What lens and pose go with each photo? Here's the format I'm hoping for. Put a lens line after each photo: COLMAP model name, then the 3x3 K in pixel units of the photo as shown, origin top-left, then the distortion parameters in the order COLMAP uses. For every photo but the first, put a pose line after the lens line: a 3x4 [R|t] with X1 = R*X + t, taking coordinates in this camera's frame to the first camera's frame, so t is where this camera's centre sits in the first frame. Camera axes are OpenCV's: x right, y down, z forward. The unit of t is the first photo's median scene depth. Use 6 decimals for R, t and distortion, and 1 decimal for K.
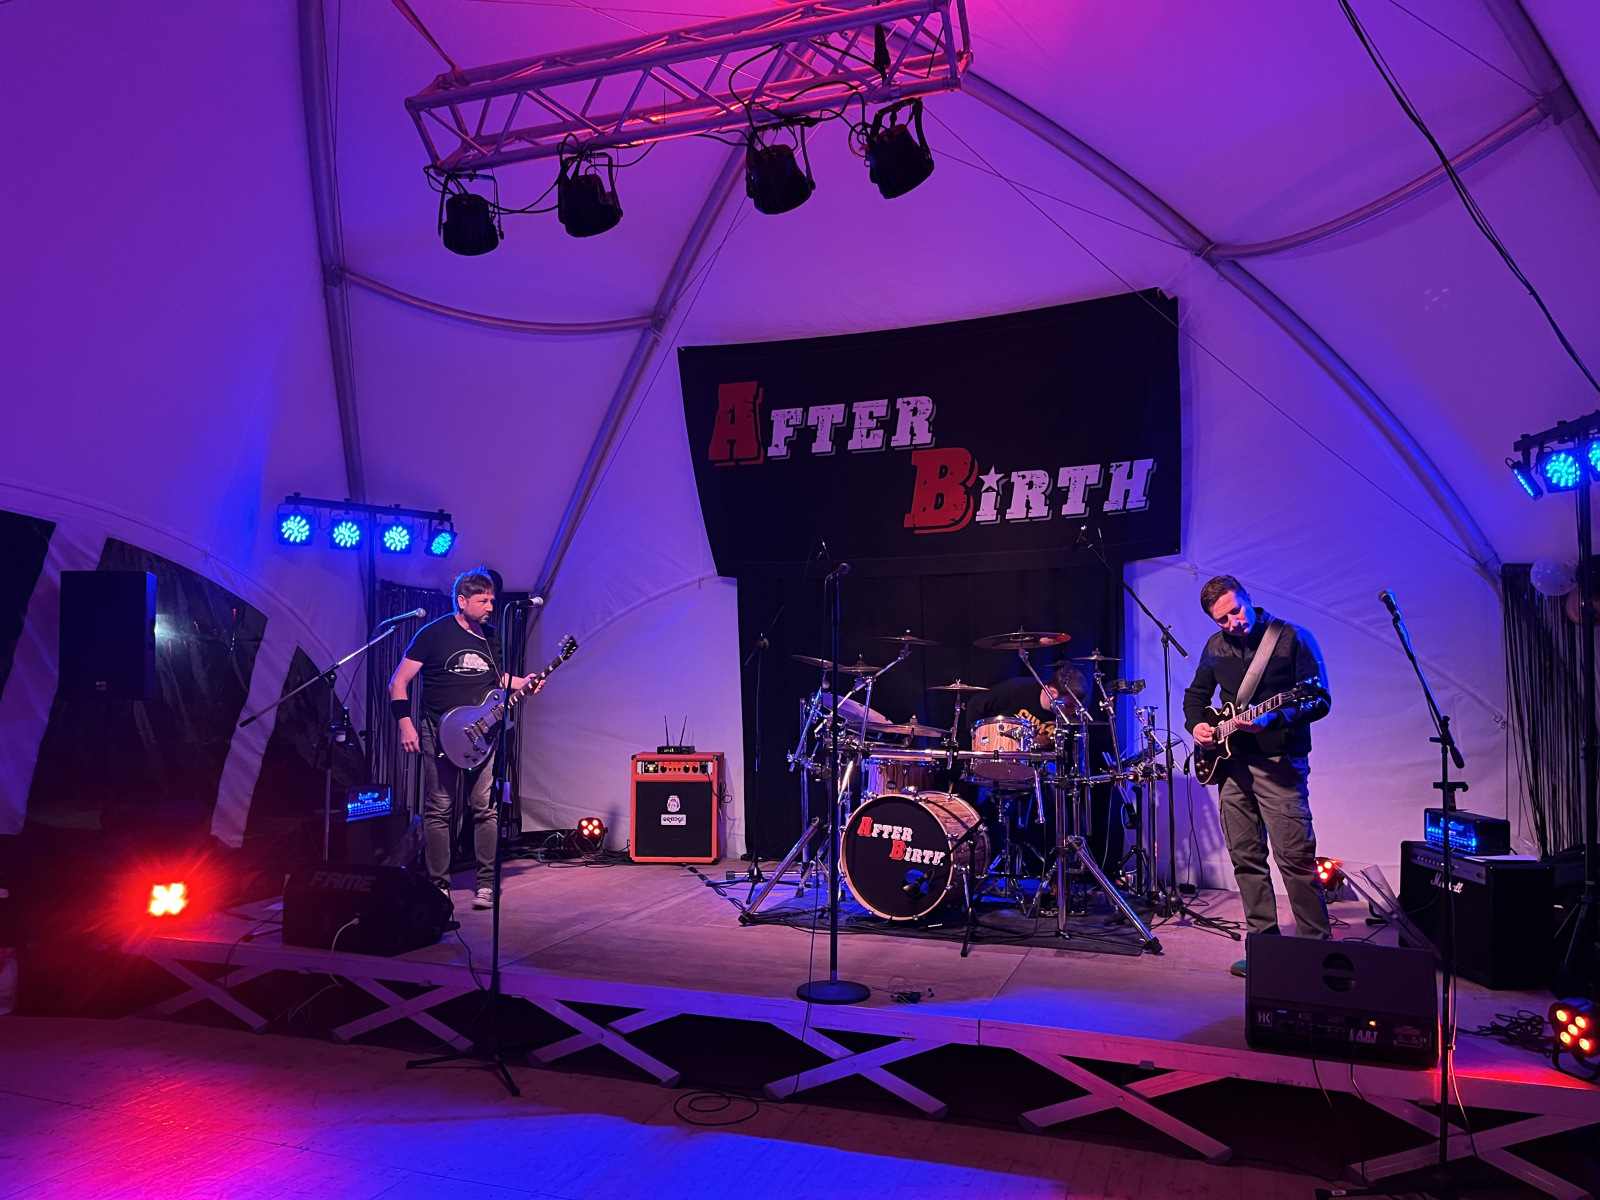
lens RADIAL K [[1227.0, 0, 807.3], [0, 1227.0, 596.2], [0, 0, 1]] dist [0.038568, -0.022144]
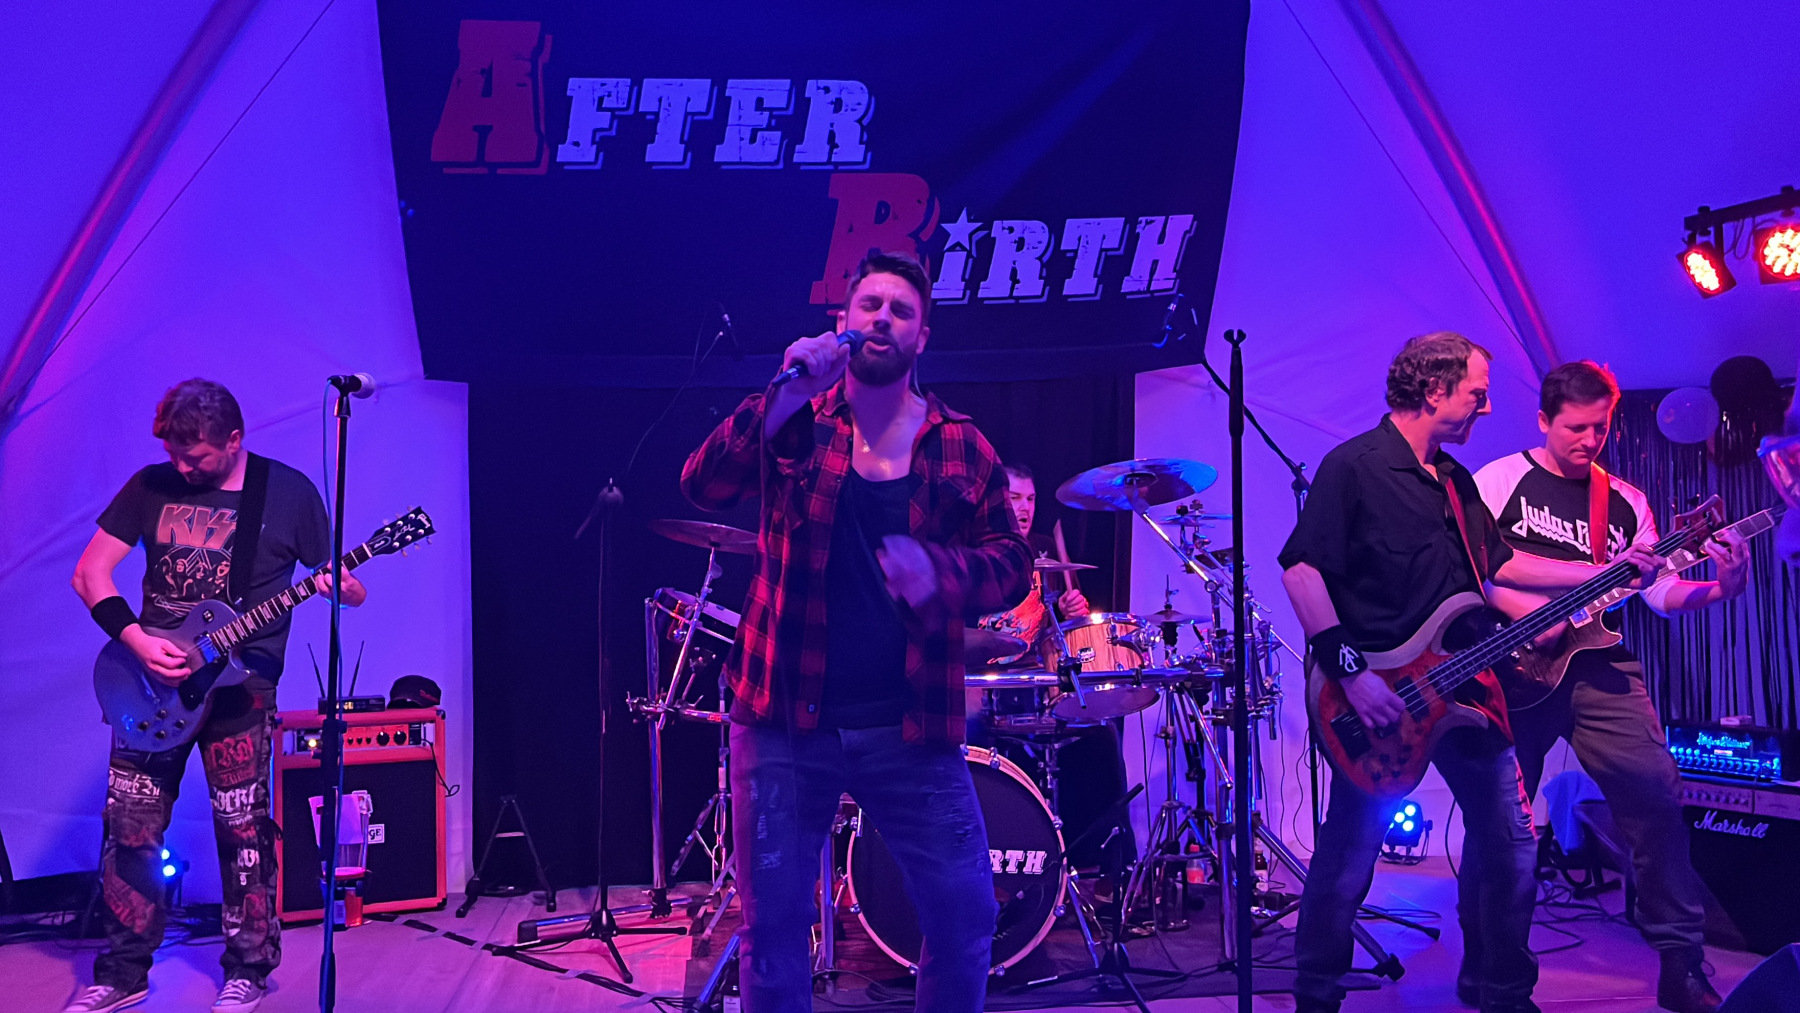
lens RADIAL K [[1608.5, 0, 889.1], [0, 1608.5, 510.3], [0, 0, 1]] dist [0.053005, -0.096605]
pose [[0.881655, -0.005647, 0.471861, -0.263645], [-0.008179, 0.999595, 0.027244, 0.022871], [-0.471824, -0.027879, 0.881252, 0.311268]]
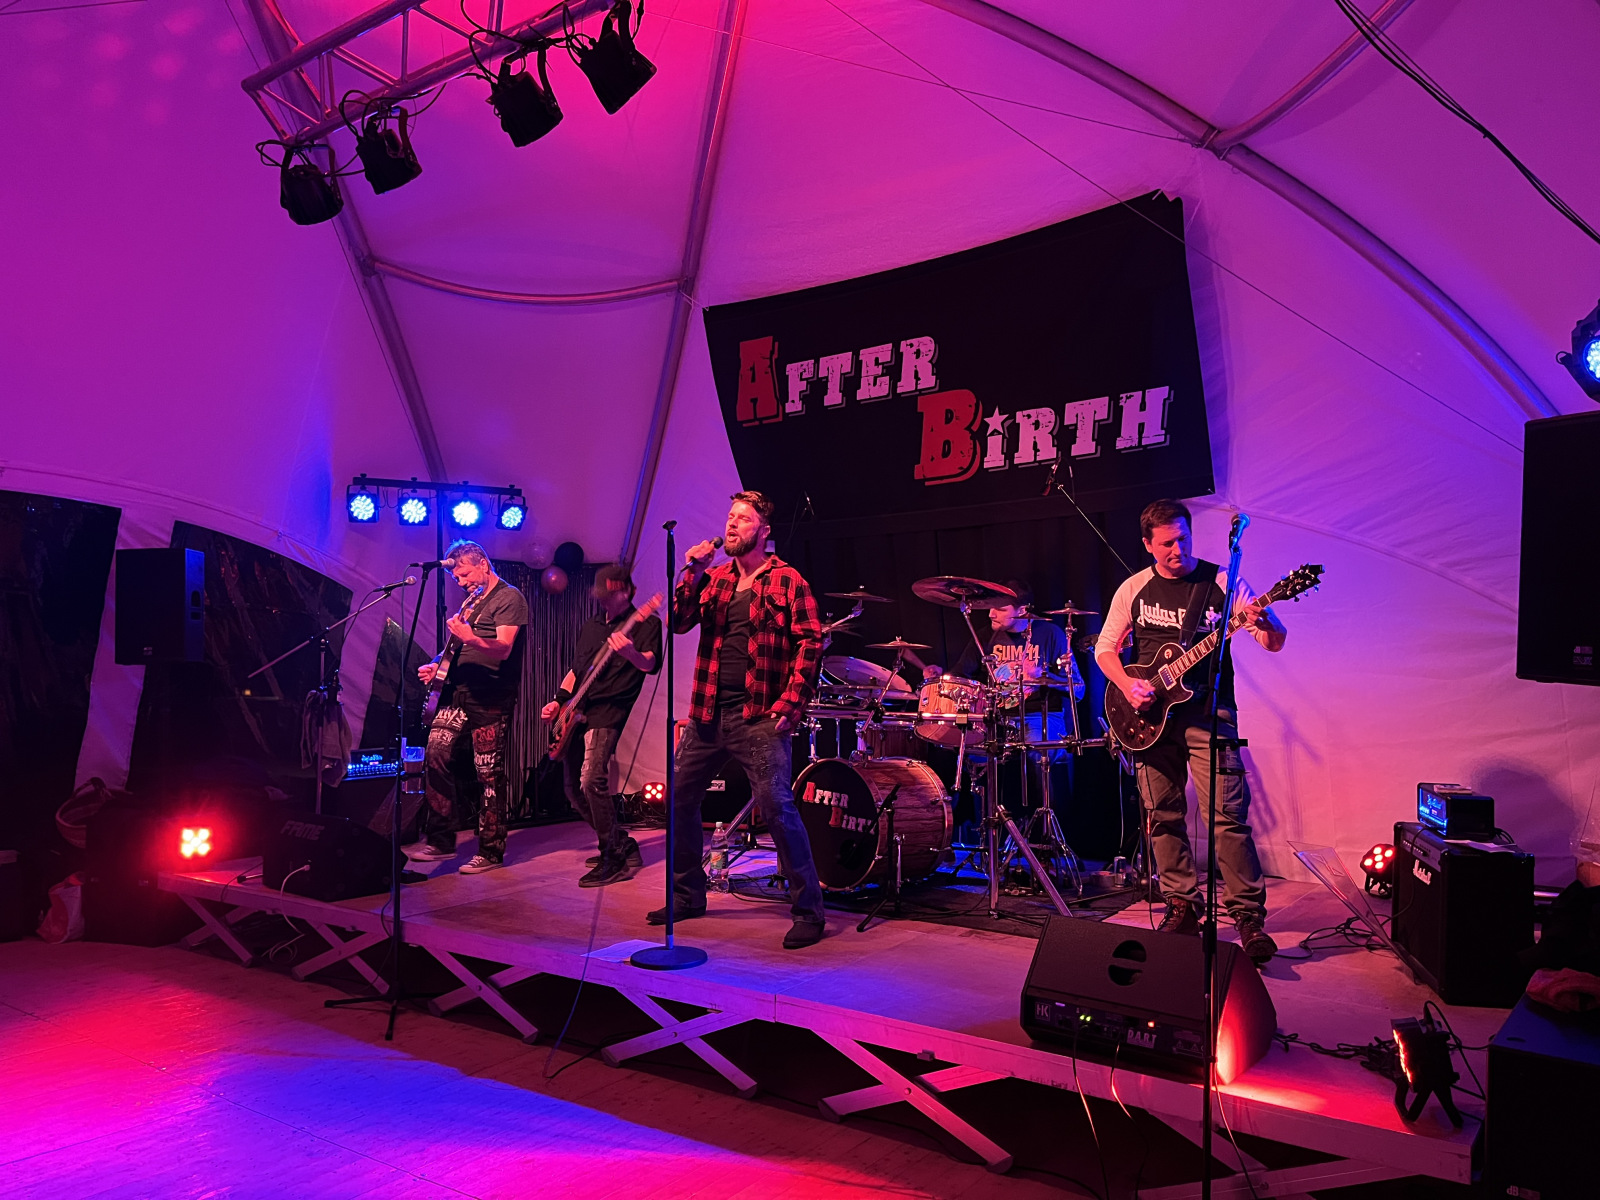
lens RADIAL K [[1227.0, 0, 805.9], [0, 1227.0, 600.9], [0, 0, 1]] dist [0.038568, -0.022144]
pose [[0.960496, -0.020617, -0.277528, 0.269101], [0.026015, 0.999537, 0.015781, 0.021069], [0.277074, -0.022378, 0.960588, 0.076811]]
